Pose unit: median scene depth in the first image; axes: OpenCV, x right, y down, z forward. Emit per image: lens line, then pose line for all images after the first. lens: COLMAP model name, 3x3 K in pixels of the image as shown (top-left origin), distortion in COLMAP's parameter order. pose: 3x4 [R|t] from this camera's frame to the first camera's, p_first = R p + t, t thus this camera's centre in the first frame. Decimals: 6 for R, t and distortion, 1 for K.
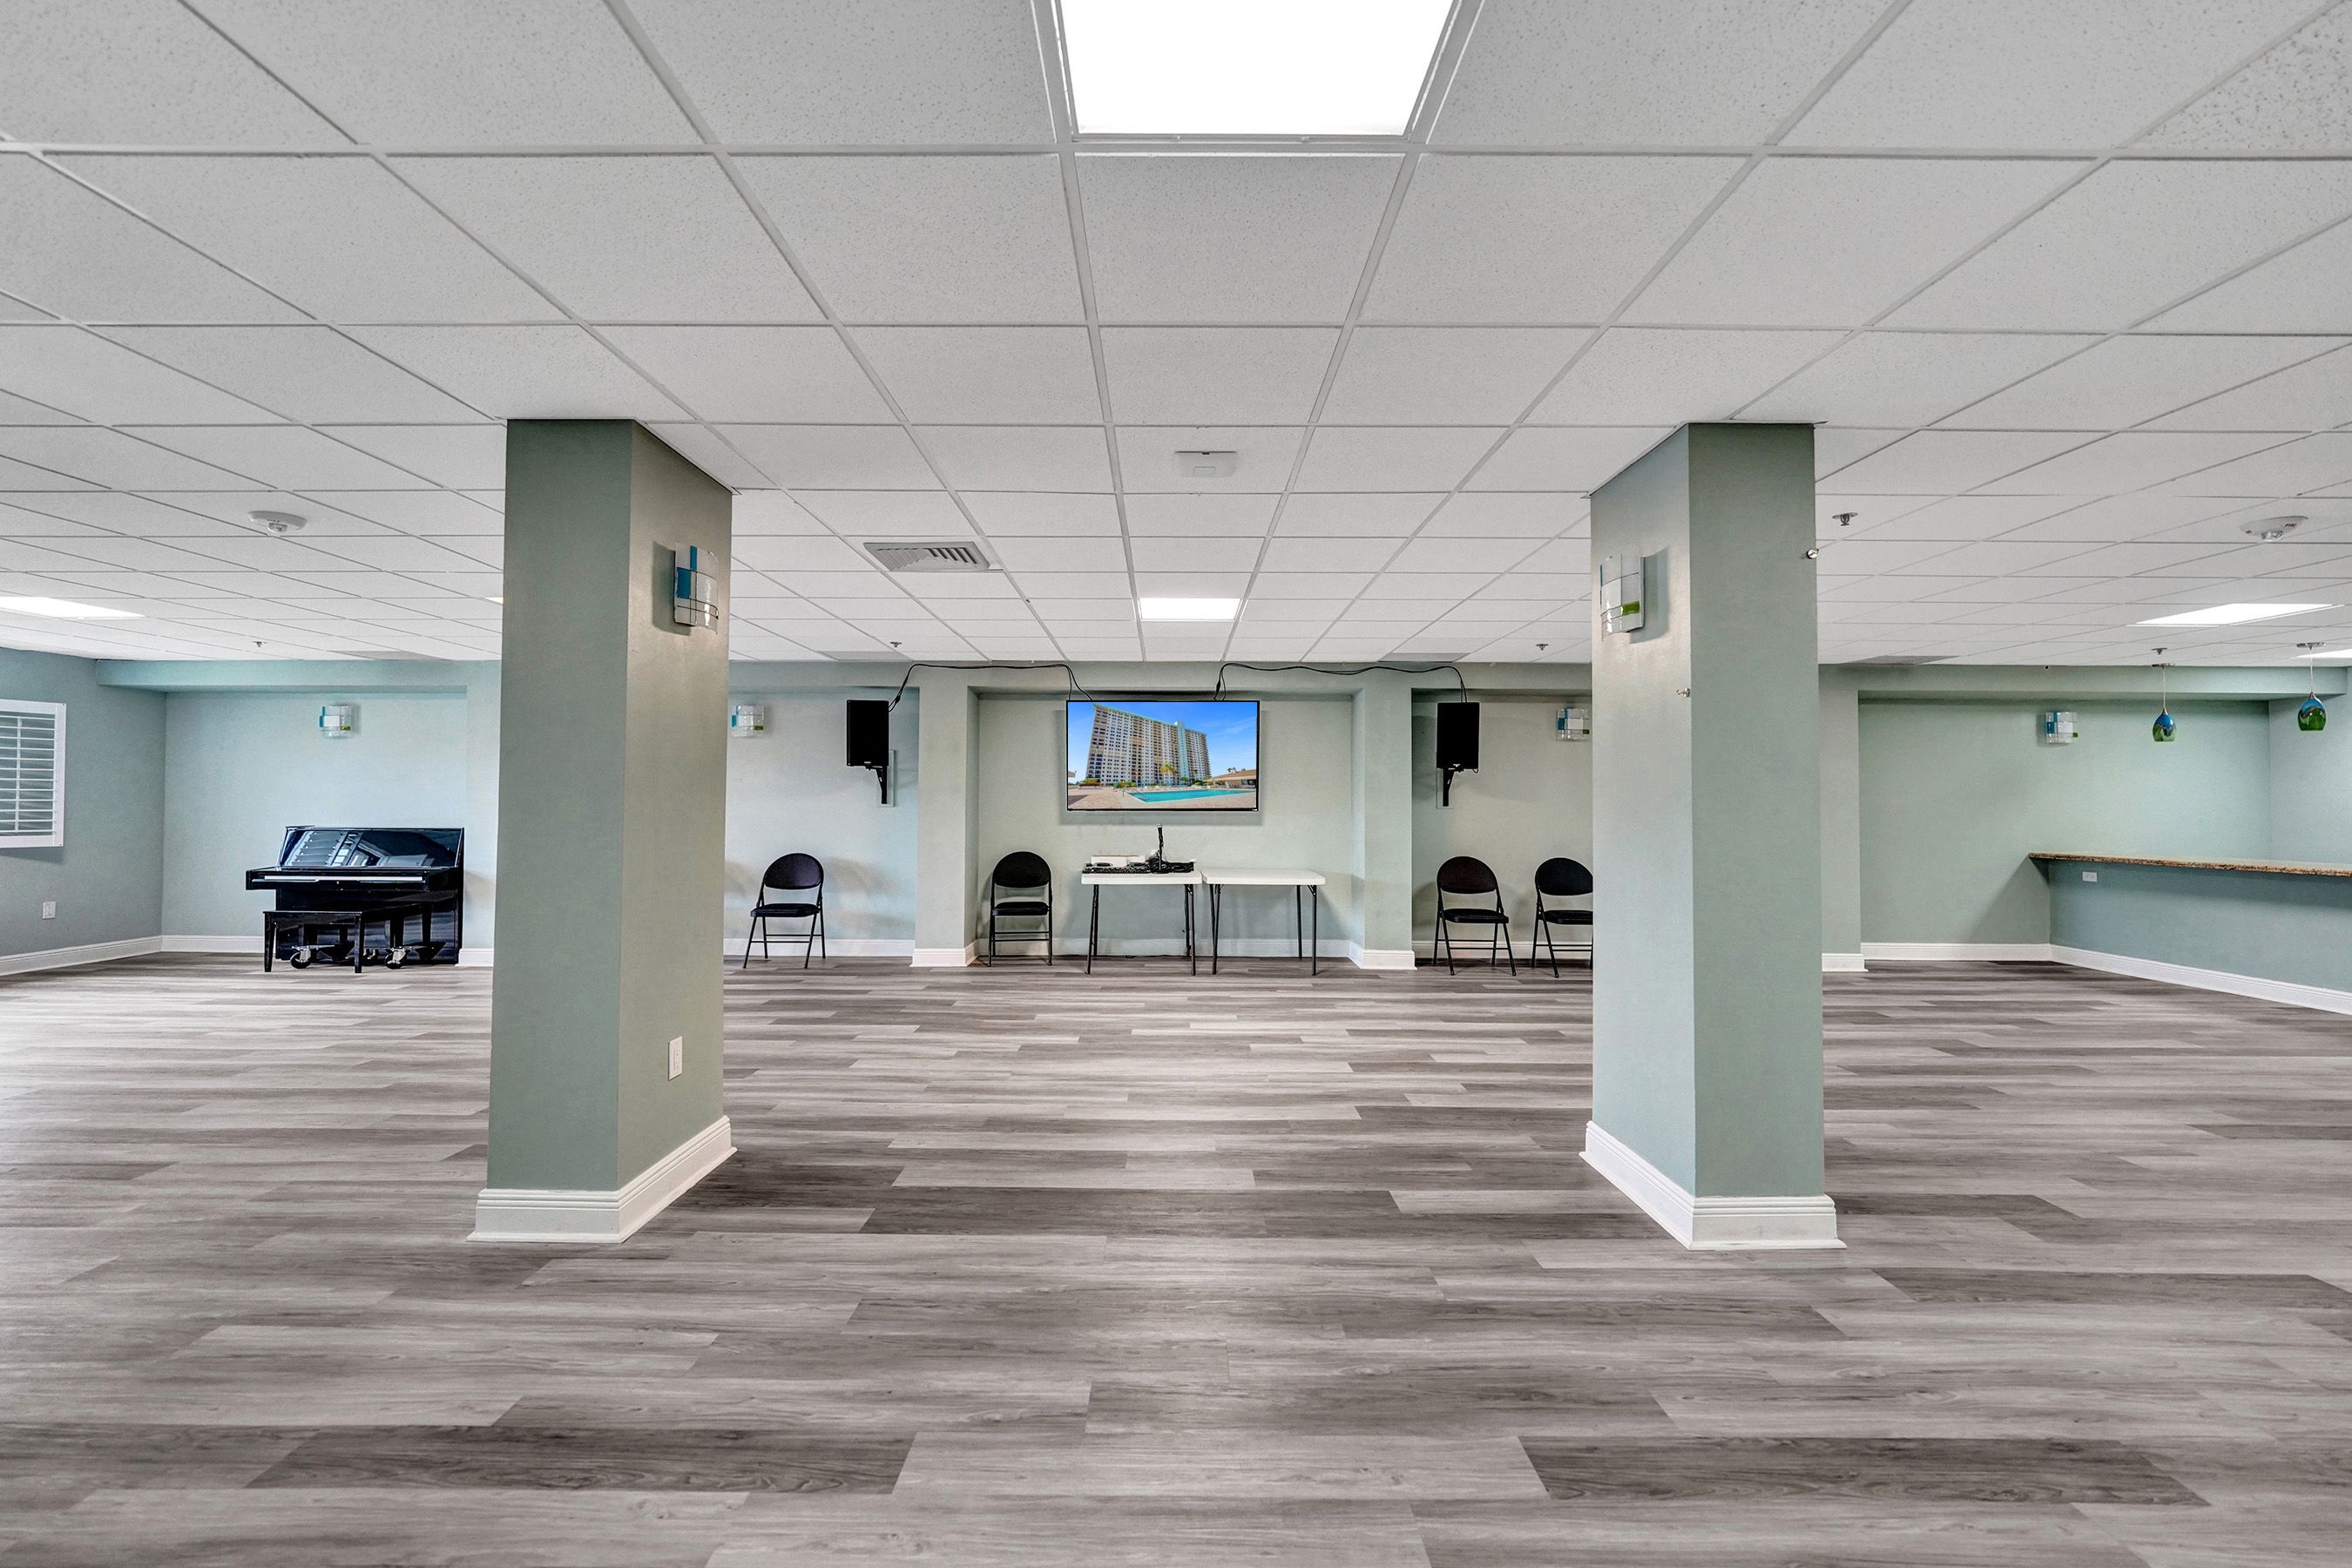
lens RADIAL K [[985.9, 0, 1171.7], [0, 985.9, 800.0], [0, 0, 1]] dist [-0.000975, -0.000062]
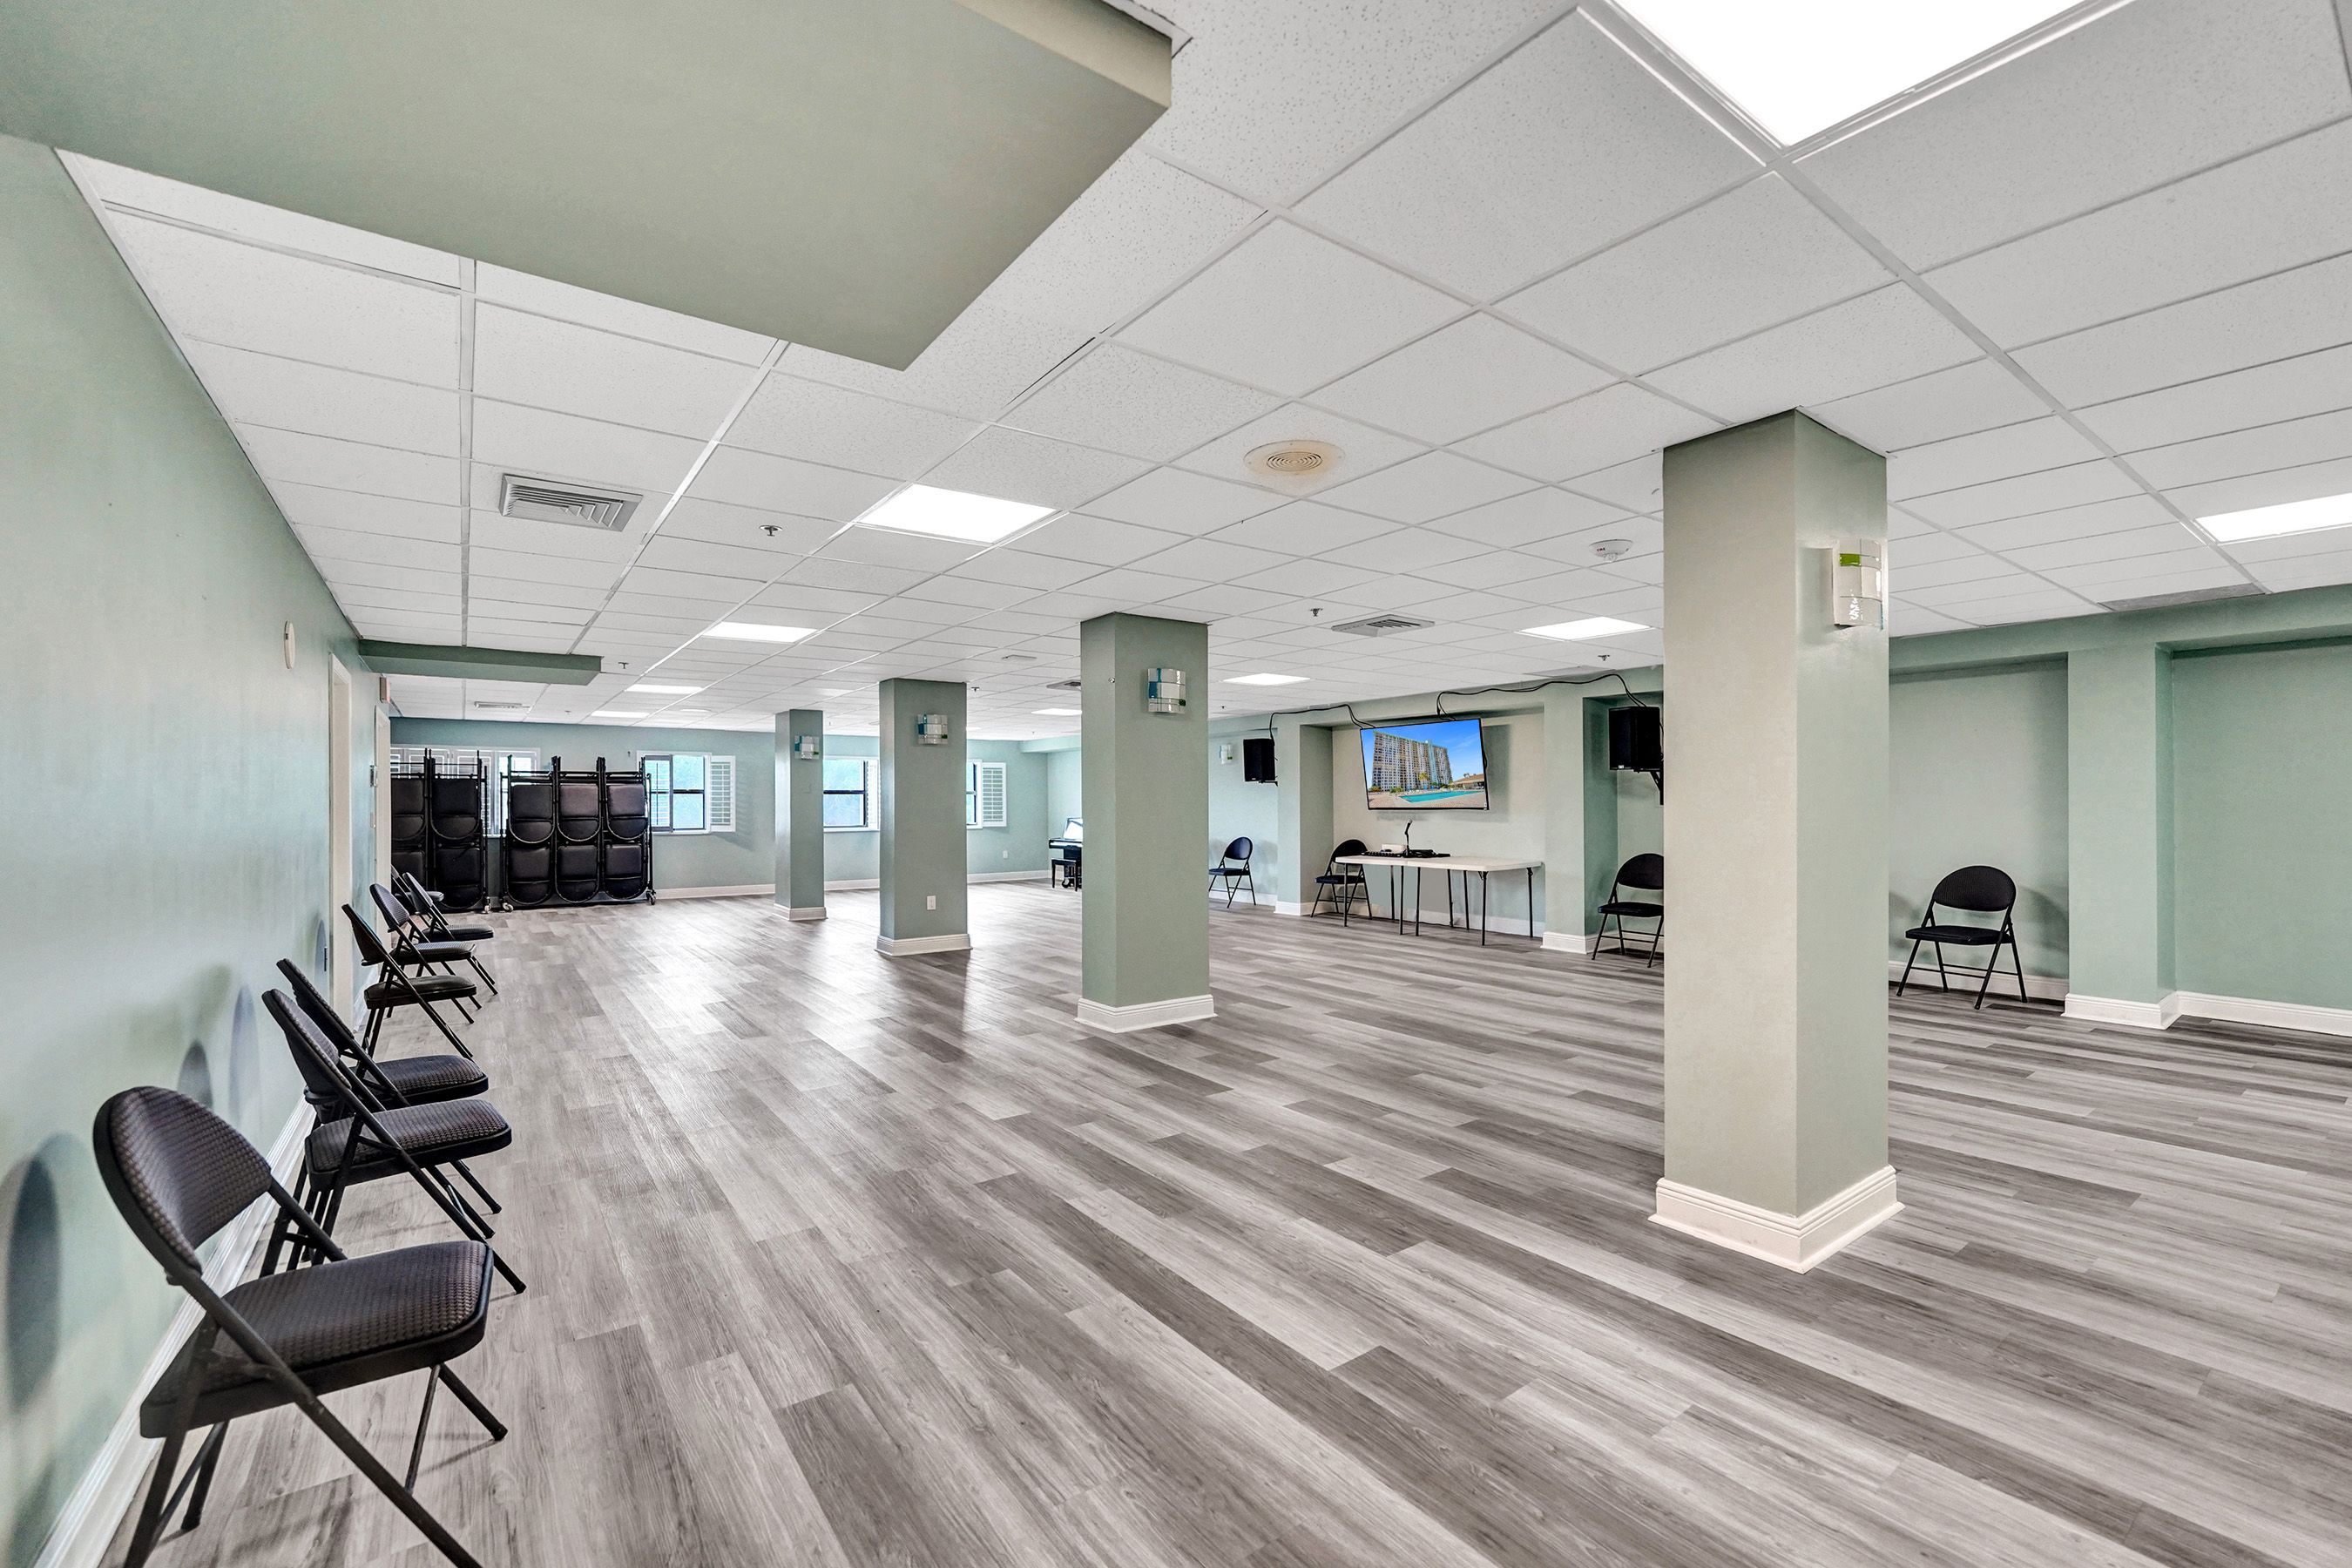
lens RADIAL K [[985.9, 0, 1171.7], [0, 985.9, 800.0], [0, 0, 1]] dist [-0.000975, -0.000062]
pose [[0.589240, -0.008795, -0.807910, 0.853344], [0.010057, 0.999943, -0.003551, -0.000199], [0.807895, -0.006033, 0.589295, -0.020120]]
